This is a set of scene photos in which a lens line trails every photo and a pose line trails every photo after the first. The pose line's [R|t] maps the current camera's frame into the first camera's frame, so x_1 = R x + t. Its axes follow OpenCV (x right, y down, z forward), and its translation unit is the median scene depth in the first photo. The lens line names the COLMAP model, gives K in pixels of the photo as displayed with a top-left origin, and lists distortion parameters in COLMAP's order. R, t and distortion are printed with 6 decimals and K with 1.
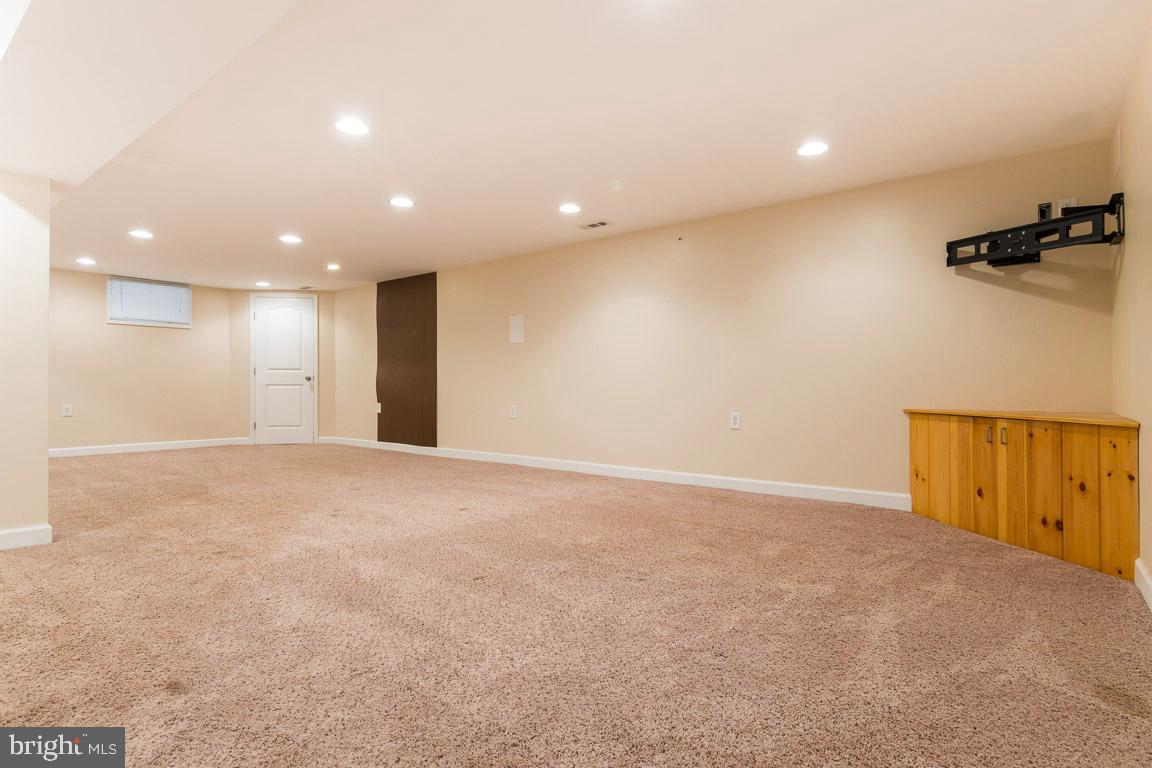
lens RADIAL K [[579.6, 0, 578.0], [0, 579.6, 382.4], [0, 0, 1]] dist [0.010553, -0.004128]
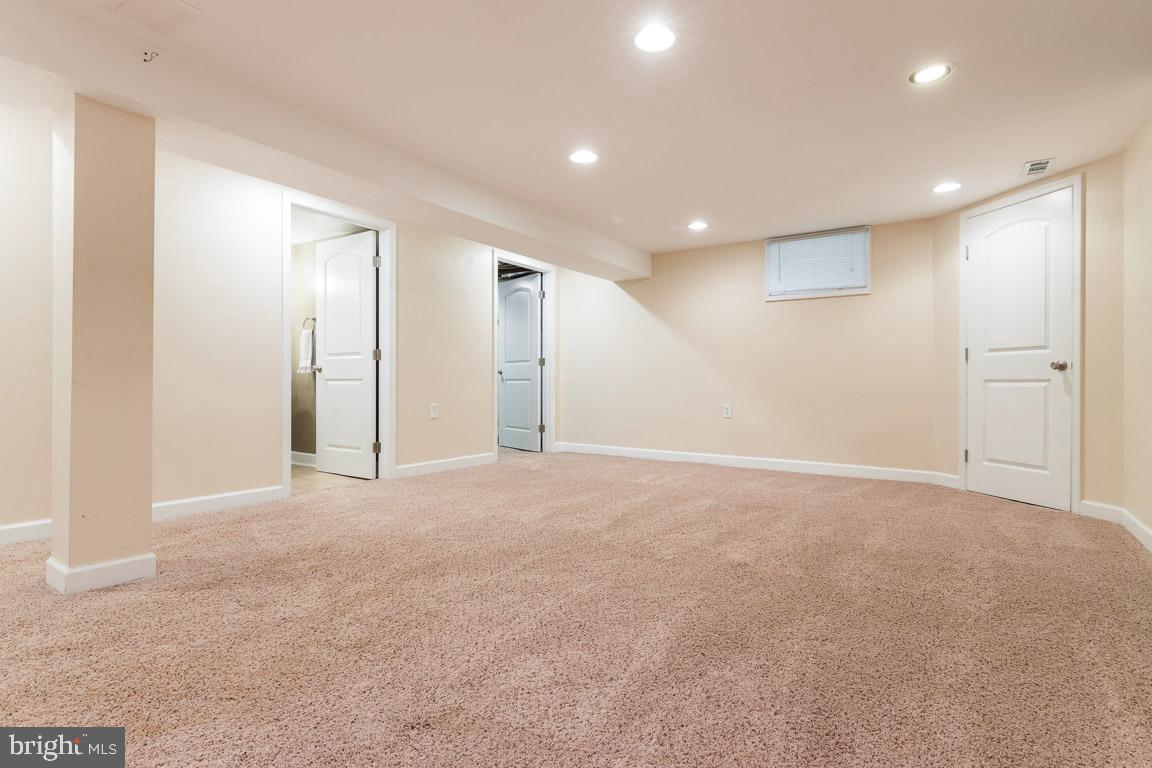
lens RADIAL K [[579.6, 0, 577.5], [0, 579.6, 385.1], [0, 0, 1]] dist [0.010553, -0.004128]
pose [[0.072682, 0.006295, -0.997335, -0.039218], [-0.005132, 0.999969, 0.005938, 0.007239], [0.997342, 0.004686, 0.072712, 0.597674]]
